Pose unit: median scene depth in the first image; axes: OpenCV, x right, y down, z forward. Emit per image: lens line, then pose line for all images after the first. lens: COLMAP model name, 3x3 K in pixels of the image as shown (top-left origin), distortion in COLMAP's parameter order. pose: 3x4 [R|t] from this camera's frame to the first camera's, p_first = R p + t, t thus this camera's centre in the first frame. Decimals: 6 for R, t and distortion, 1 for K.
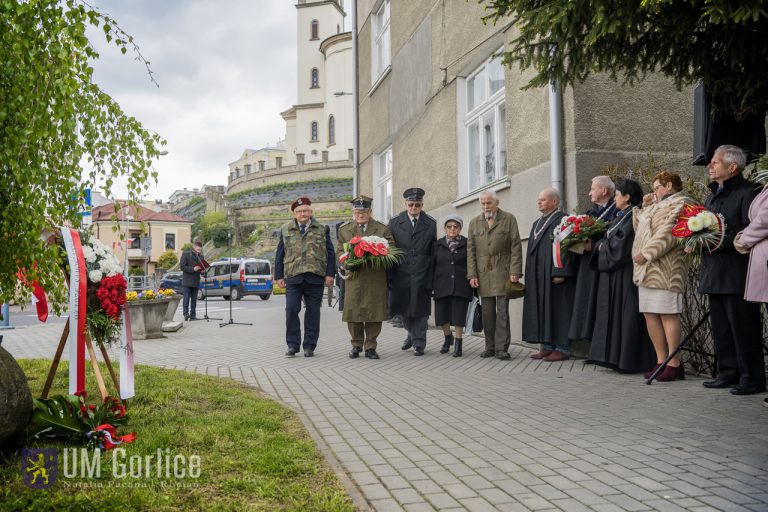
lens RADIAL K [[764.2, 0, 368.7], [0, 764.2, 244.4], [0, 0, 1]] dist [-0.058514, 0.000000]
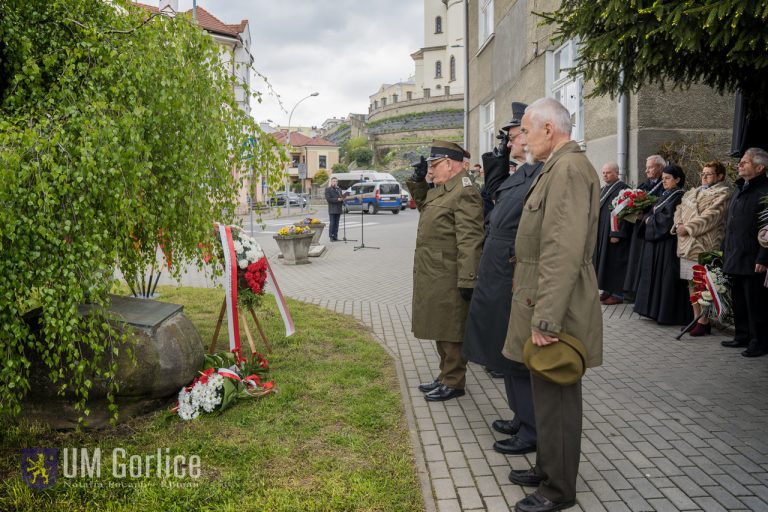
lens RADIAL K [[624.2, 0, 371.5], [0, 624.2, 237.8], [0, 0, 1]] dist [-0.182105, 0.090567]
pose [[0.983238, 0.018762, -0.181358, 0.034937], [0.005732, 0.991019, 0.133598, -0.080500], [0.182236, -0.132399, 0.974300, -0.017269]]
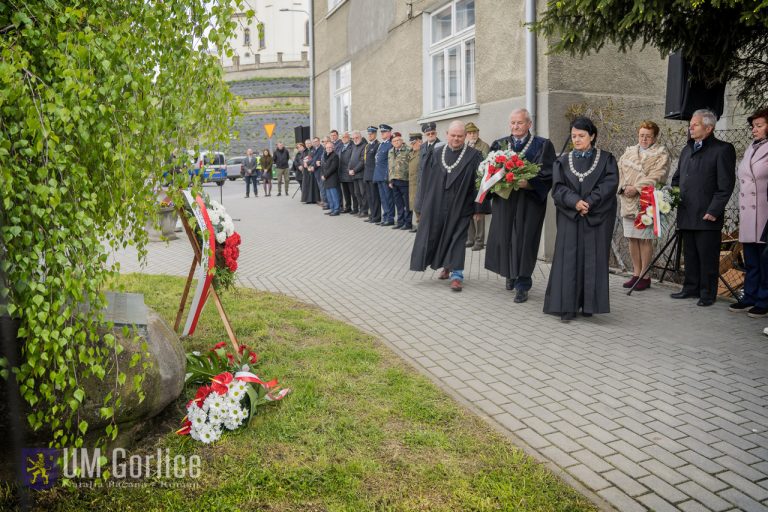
lens RADIAL K [[624.2, 0, 367.4], [0, 624.2, 242.0], [0, 0, 1]] dist [-0.182105, 0.090567]
pose [[0.989678, -0.017703, 0.142214, -0.148568], [-0.008700, 0.983090, 0.182918, -0.061023], [-0.143047, -0.182267, 0.972788, 0.058734]]
